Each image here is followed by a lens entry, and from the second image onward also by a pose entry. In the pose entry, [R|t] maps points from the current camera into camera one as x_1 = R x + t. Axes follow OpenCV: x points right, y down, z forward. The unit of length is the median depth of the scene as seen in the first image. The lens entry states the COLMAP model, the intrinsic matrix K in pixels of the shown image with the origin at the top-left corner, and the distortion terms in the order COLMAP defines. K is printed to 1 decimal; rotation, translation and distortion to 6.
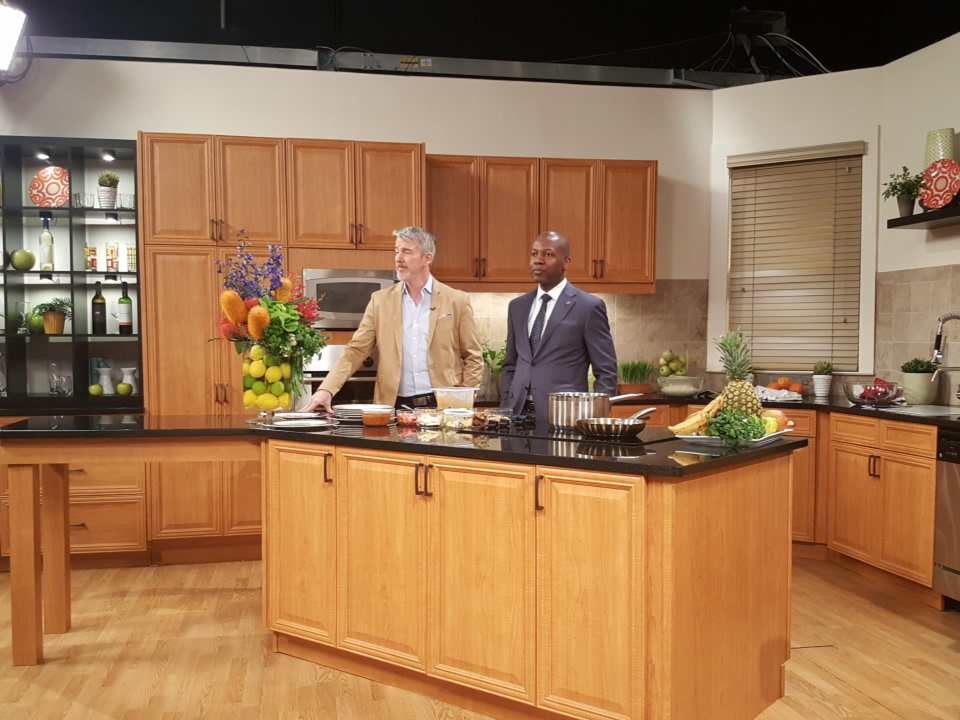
lens RADIAL K [[948.0, 0, 479.5], [0, 948.0, 383.6], [0, 0, 1]] dist [0.256441, -0.673816]
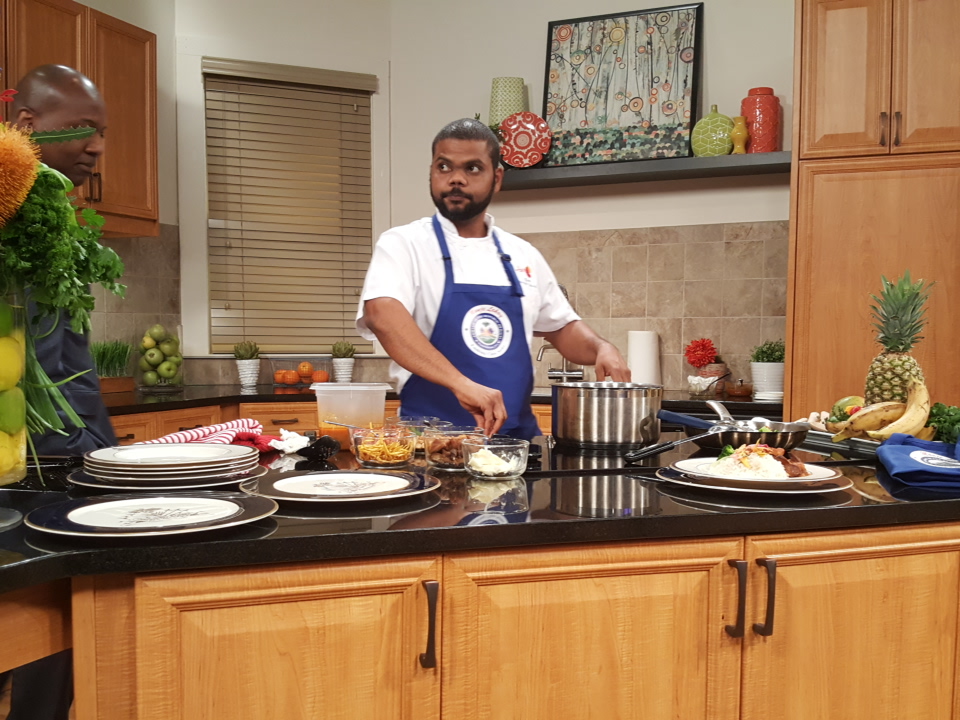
lens RADIAL K [[948.0, 0, 479.5], [0, 948.0, 383.6], [0, 0, 1]] dist [0.256441, -0.673816]
pose [[0.555351, -0.039701, 0.830668, -0.258062], [0.034003, 0.999109, 0.025018, -0.003779], [-0.830920, 0.014352, 0.556206, 0.471593]]
